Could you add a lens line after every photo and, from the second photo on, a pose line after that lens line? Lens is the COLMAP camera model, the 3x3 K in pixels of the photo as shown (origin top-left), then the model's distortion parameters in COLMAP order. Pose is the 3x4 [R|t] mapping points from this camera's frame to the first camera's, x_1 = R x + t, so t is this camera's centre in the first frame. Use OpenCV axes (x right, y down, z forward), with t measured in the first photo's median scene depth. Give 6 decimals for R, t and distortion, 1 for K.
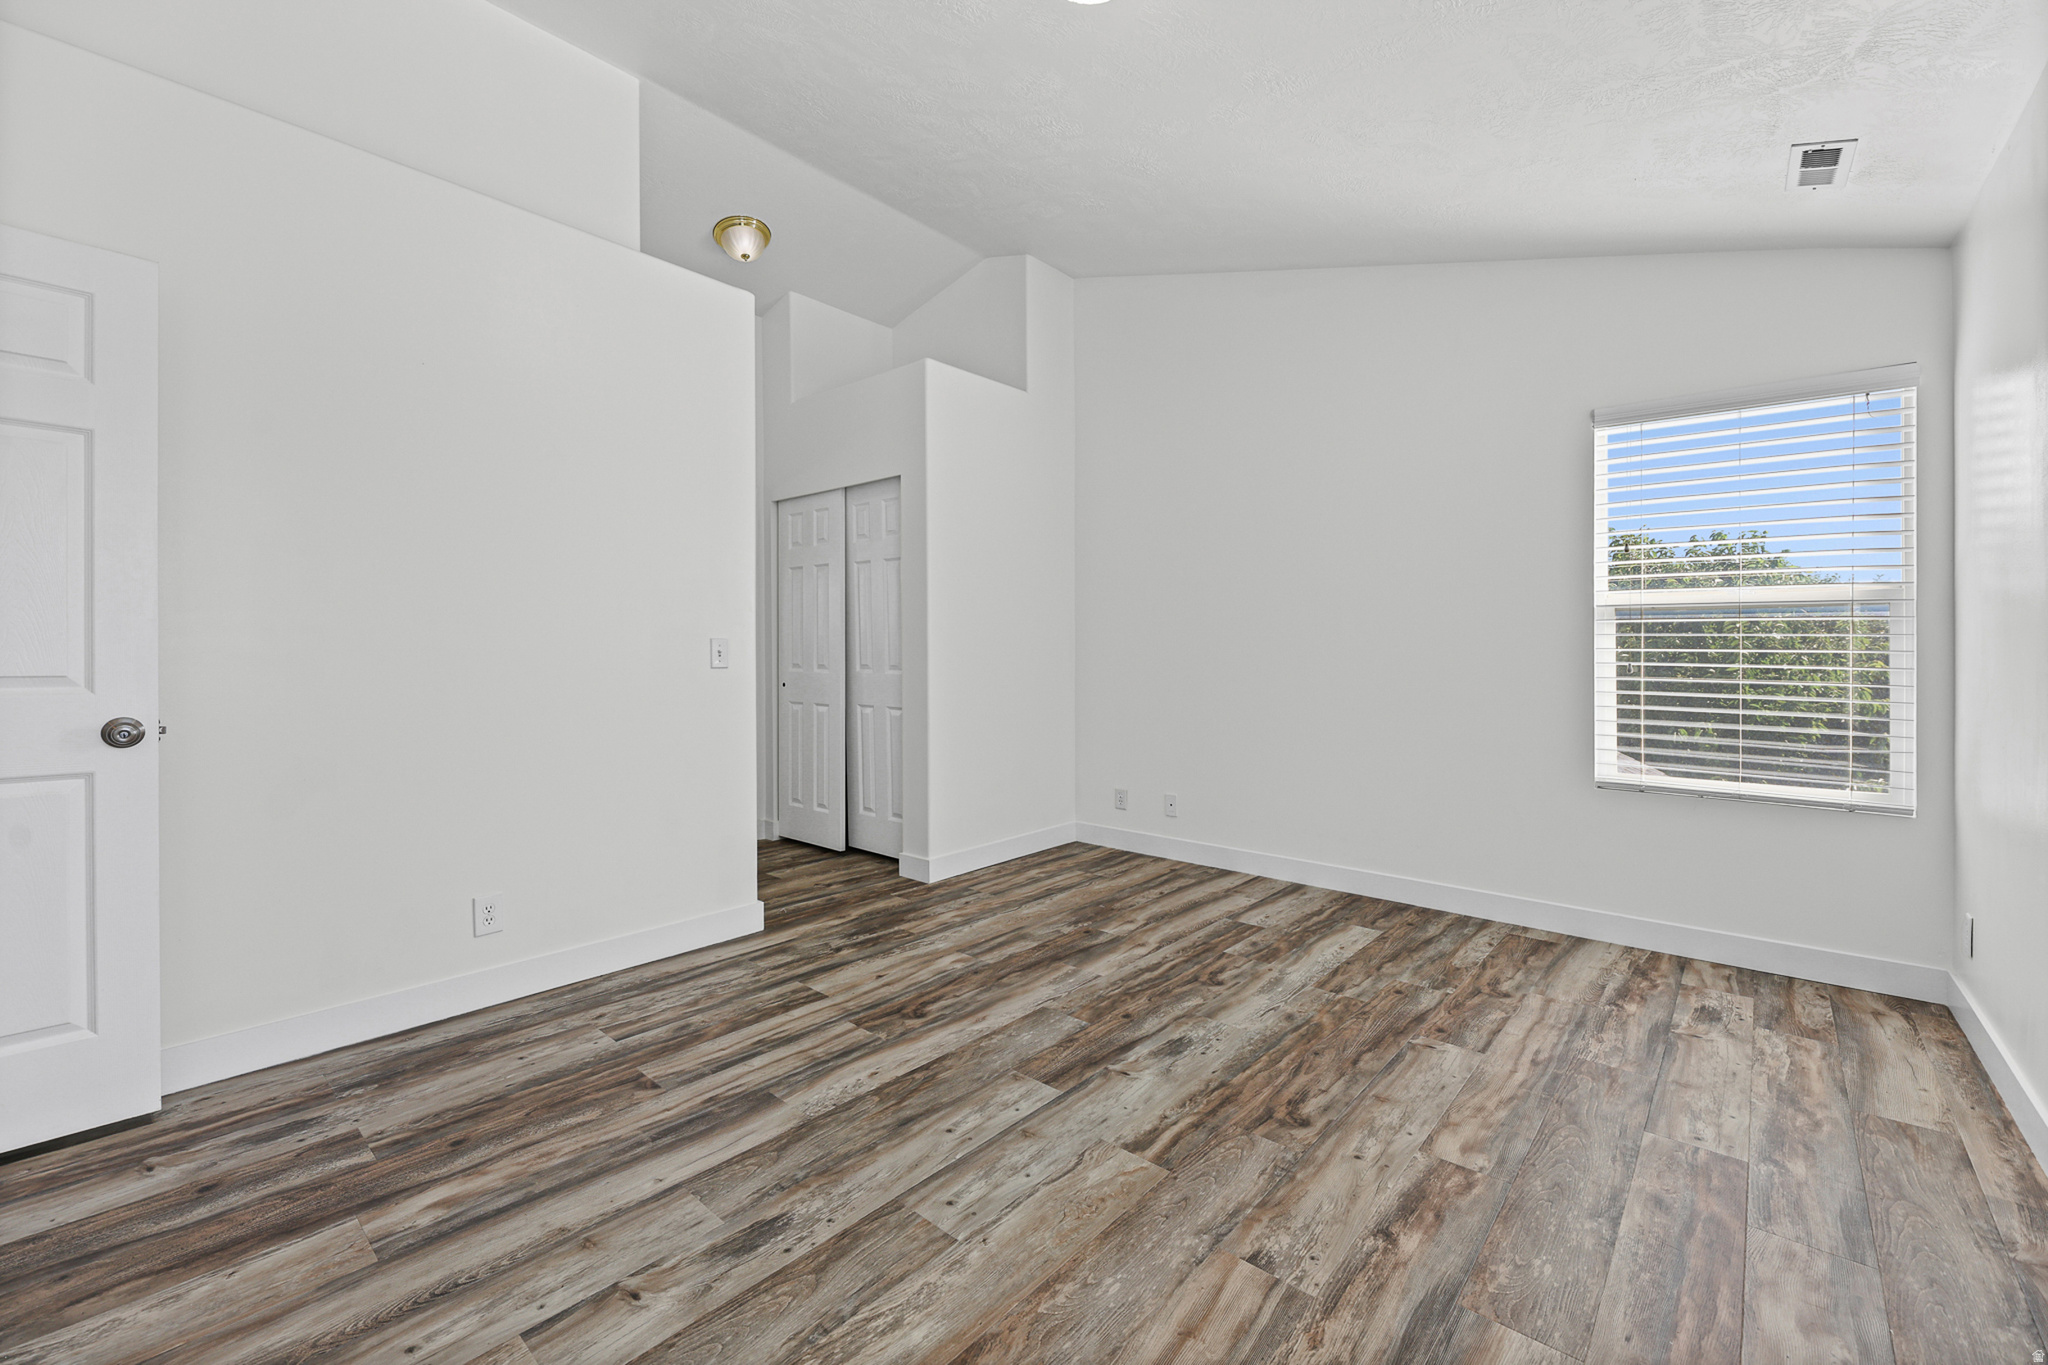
lens RADIAL K [[830.8, 0, 1027.4], [0, 830.8, 668.7], [0, 0, 1]] dist [-0.001272, -0.002098]
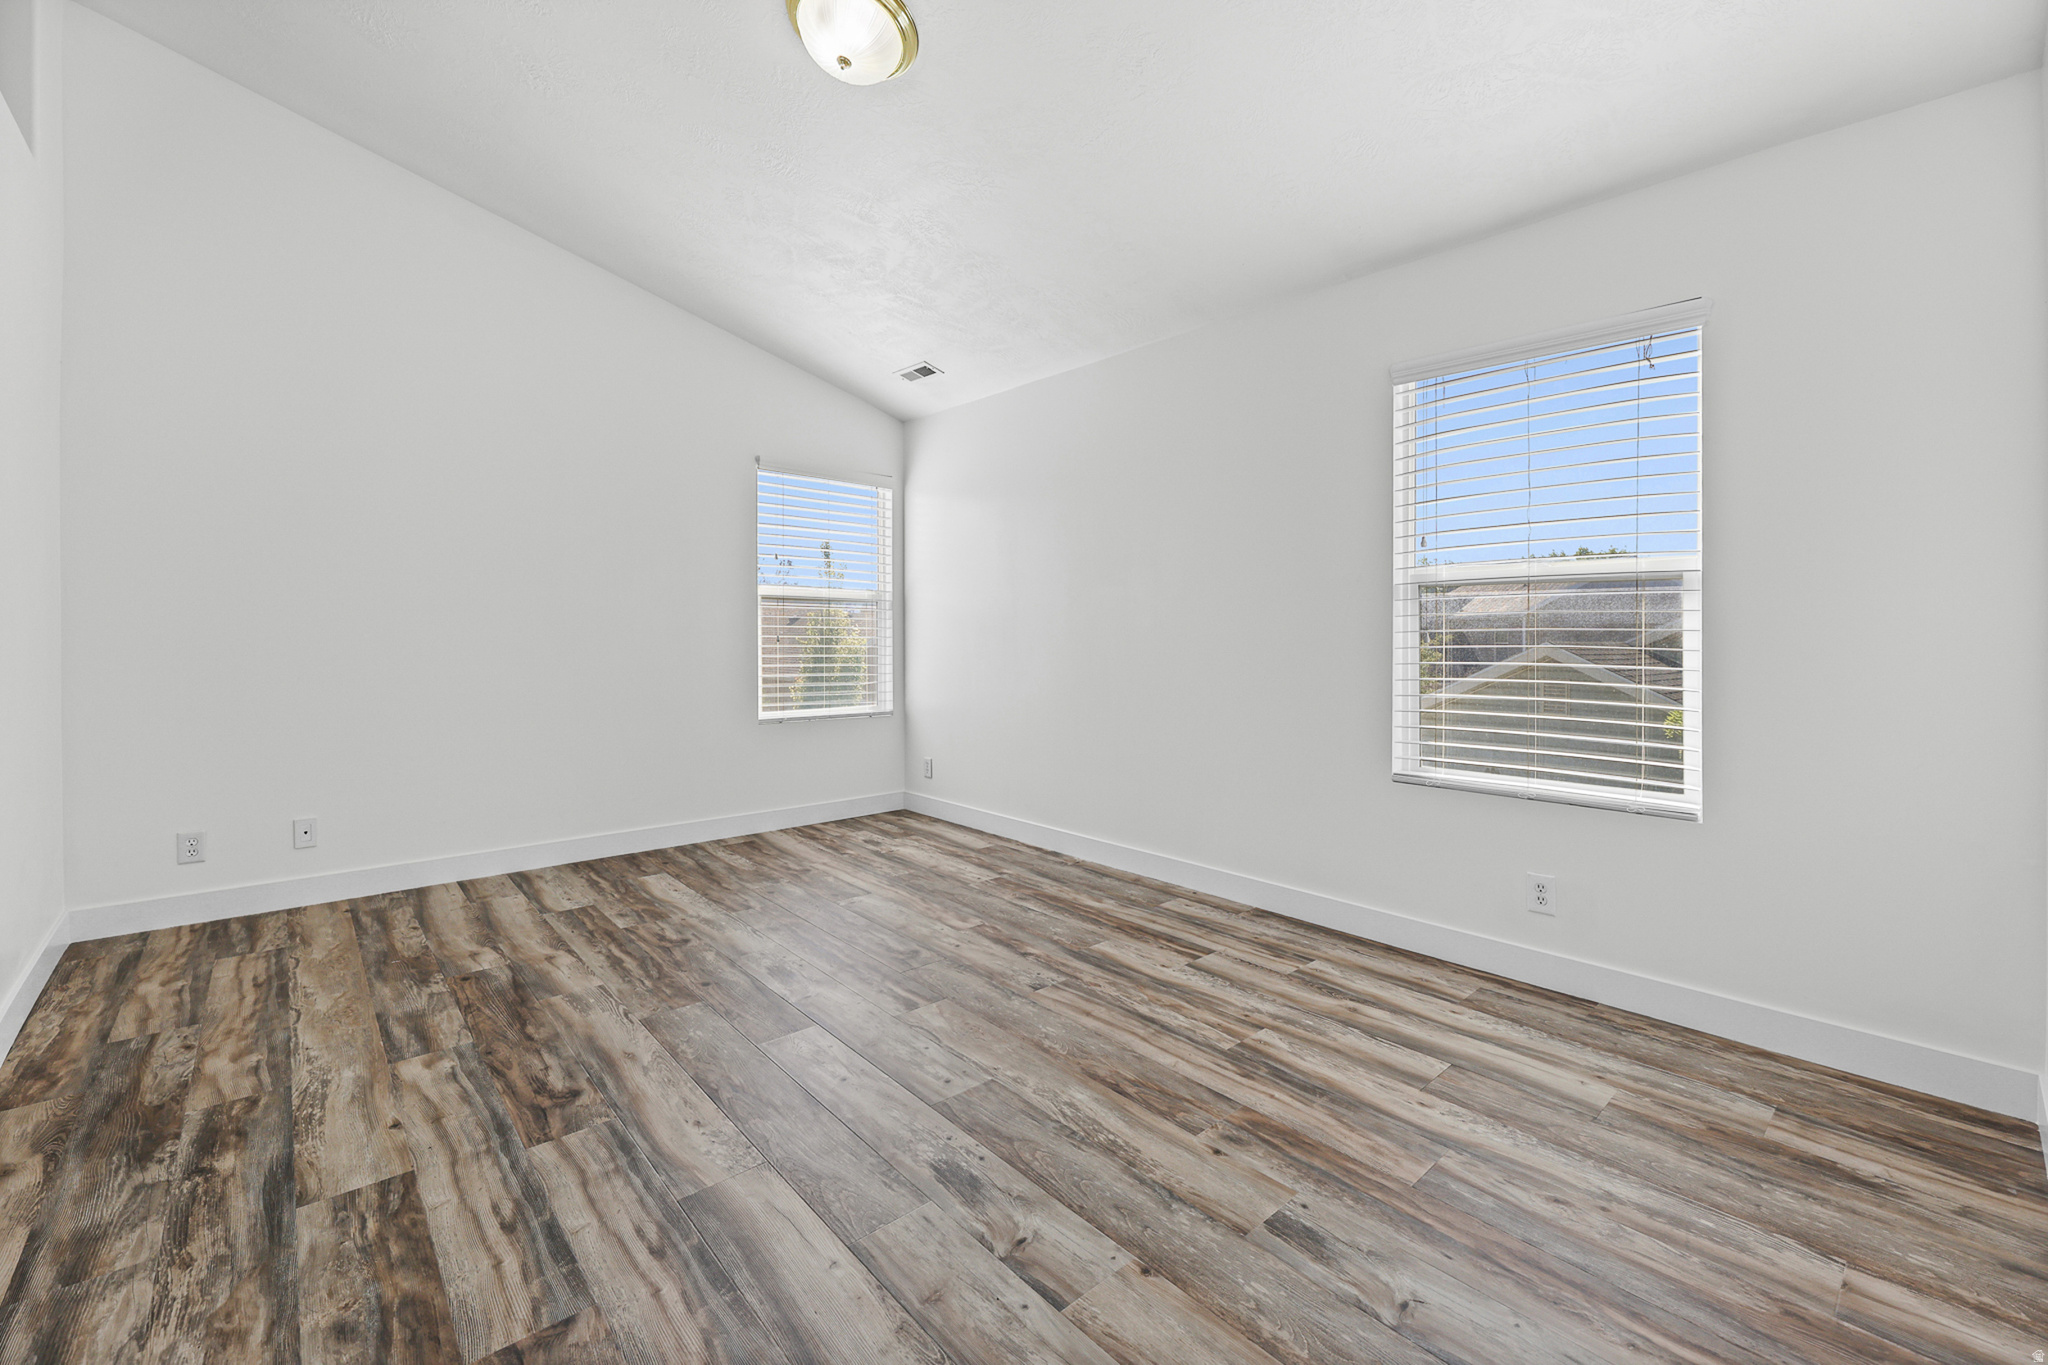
lens RADIAL K [[830.8, 0, 1020.3], [0, 830.8, 642.4], [0, 0, 1]] dist [-0.001272, -0.002098]
pose [[0.142122, -0.016672, 0.989709, -0.737358], [0.016216, 0.999763, 0.014512, -0.010887], [-0.989716, 0.013987, 0.142358, 0.410293]]
